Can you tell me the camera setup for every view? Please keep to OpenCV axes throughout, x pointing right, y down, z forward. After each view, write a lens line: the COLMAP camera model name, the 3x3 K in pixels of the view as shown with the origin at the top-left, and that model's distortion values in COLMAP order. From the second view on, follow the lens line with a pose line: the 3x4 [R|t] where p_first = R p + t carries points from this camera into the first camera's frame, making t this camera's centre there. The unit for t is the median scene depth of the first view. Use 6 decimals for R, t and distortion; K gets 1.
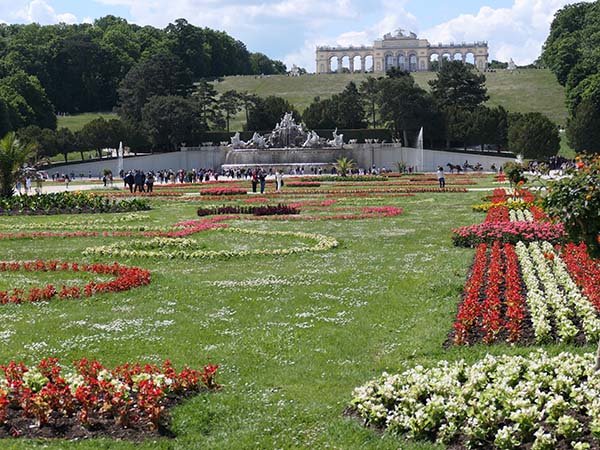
lens RADIAL K [[1350.1, 0, 301.9], [0, 1350.1, 225.8], [0, 0, 1]] dist [0.017719, 0.000000]
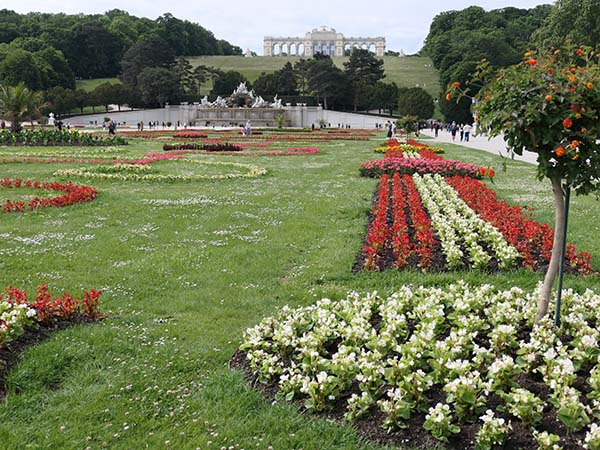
lens RADIAL K [[946.5, 0, 296.0], [0, 946.5, 227.0], [0, 0, 1]] dist [-0.010178, 0.000000]
pose [[0.998553, 0.022977, 0.048616, 0.001038], [-0.026113, 0.997551, 0.064888, 0.000517], [-0.047006, -0.066064, 0.996708, 0.011151]]
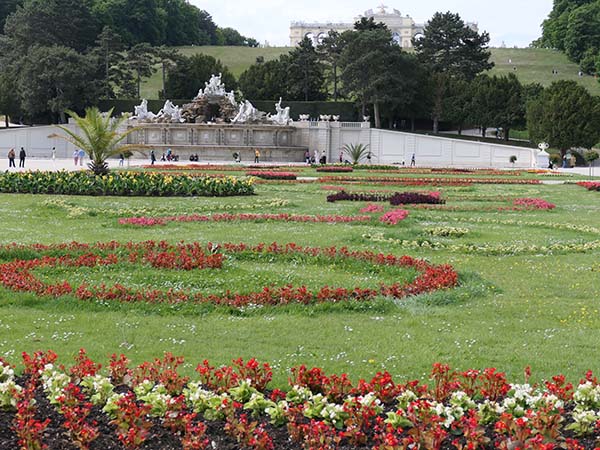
lens RADIAL K [[1214.9, 0, 300.4], [0, 1214.9, 224.7], [0, 0, 1]] dist [0.072790, 0.000000]
pose [[0.999430, 0.033178, 0.006225, 0.037647], [-0.033262, 0.999351, 0.013862, -0.015971], [-0.005761, -0.014061, 0.999885, 0.389788]]
